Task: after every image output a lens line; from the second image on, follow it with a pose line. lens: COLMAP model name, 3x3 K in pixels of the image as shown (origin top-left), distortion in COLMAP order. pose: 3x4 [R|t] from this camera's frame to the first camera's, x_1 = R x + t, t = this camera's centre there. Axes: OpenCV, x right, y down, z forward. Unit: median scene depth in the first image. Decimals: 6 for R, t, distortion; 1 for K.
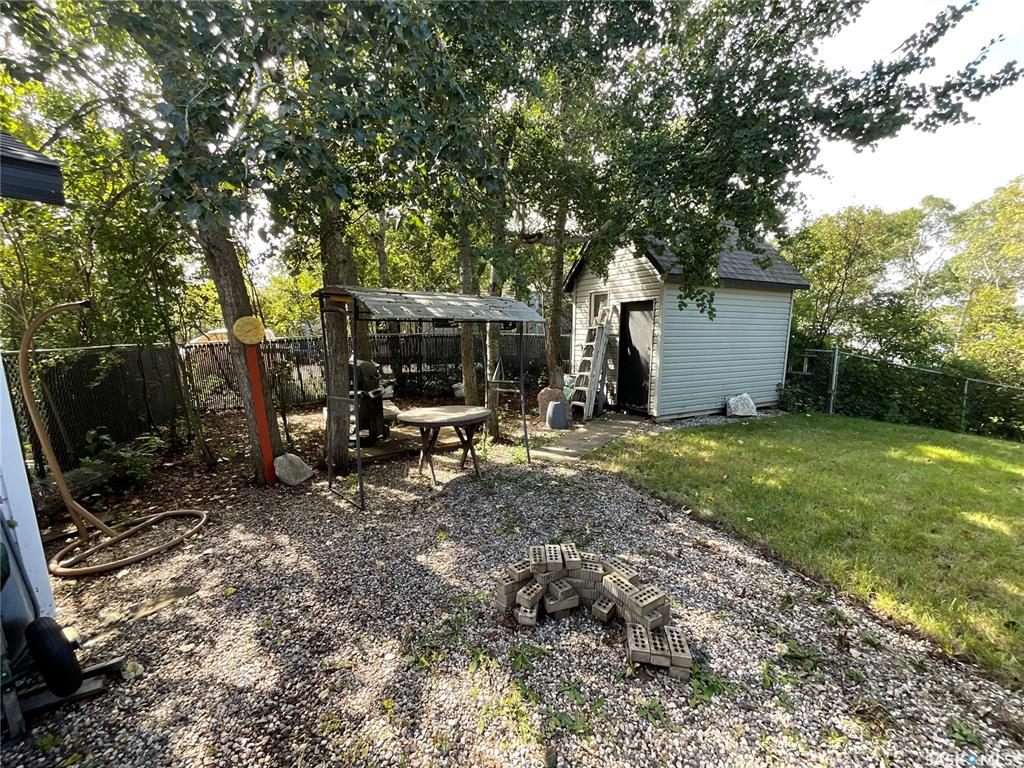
lens RADIAL K [[418.8, 0, 512.0], [0, 418.8, 384.0], [0, 0, 1]] dist [0.002111, 0.000150]
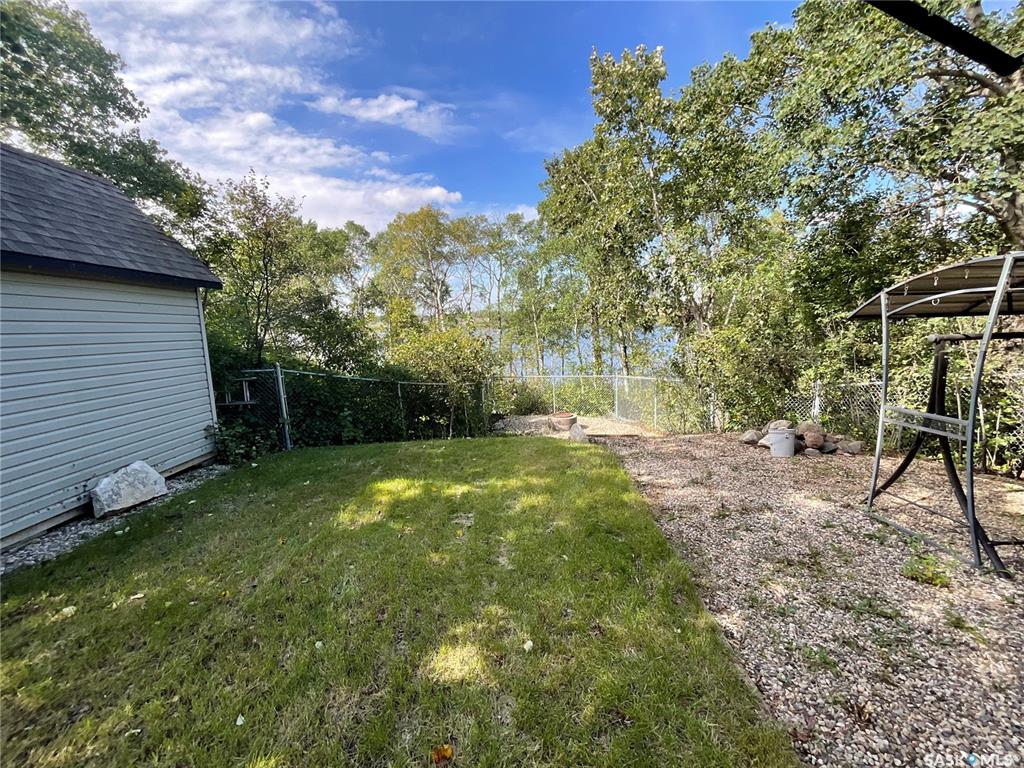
lens RADIAL K [[430.0, 0, 512.0], [0, 430.0, 384.0], [0, 0, 1]] dist [0.001435, 0.000101]
pose [[0.466957, -0.137699, 0.873493, 0.303201], [0.160468, 0.984596, 0.069430, -0.042910], [-0.869598, 0.107747, 0.481860, 0.260512]]
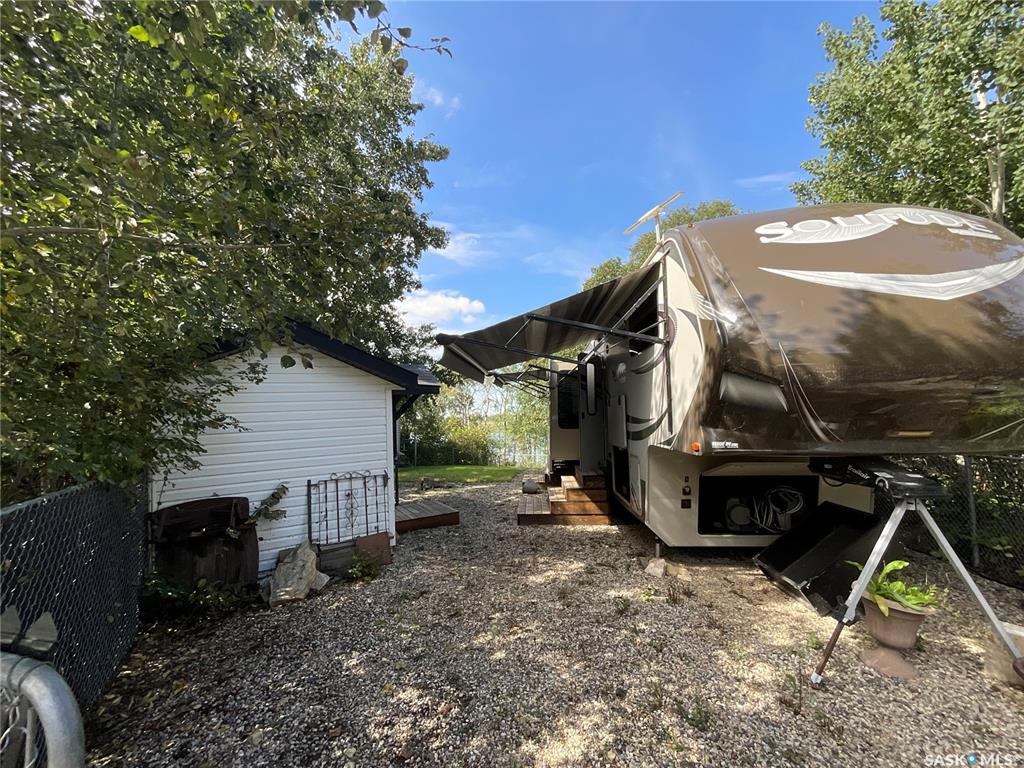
lens RADIAL K [[418.8, 0, 512.0], [0, 418.8, 384.0], [0, 0, 1]] dist [0.002111, 0.000150]
pose [[0.499866, 0.082195, 0.862194, -1.119963], [0.134871, 0.975955, -0.171233, 0.103360], [-0.855537, 0.201879, 0.476761, -0.694500]]
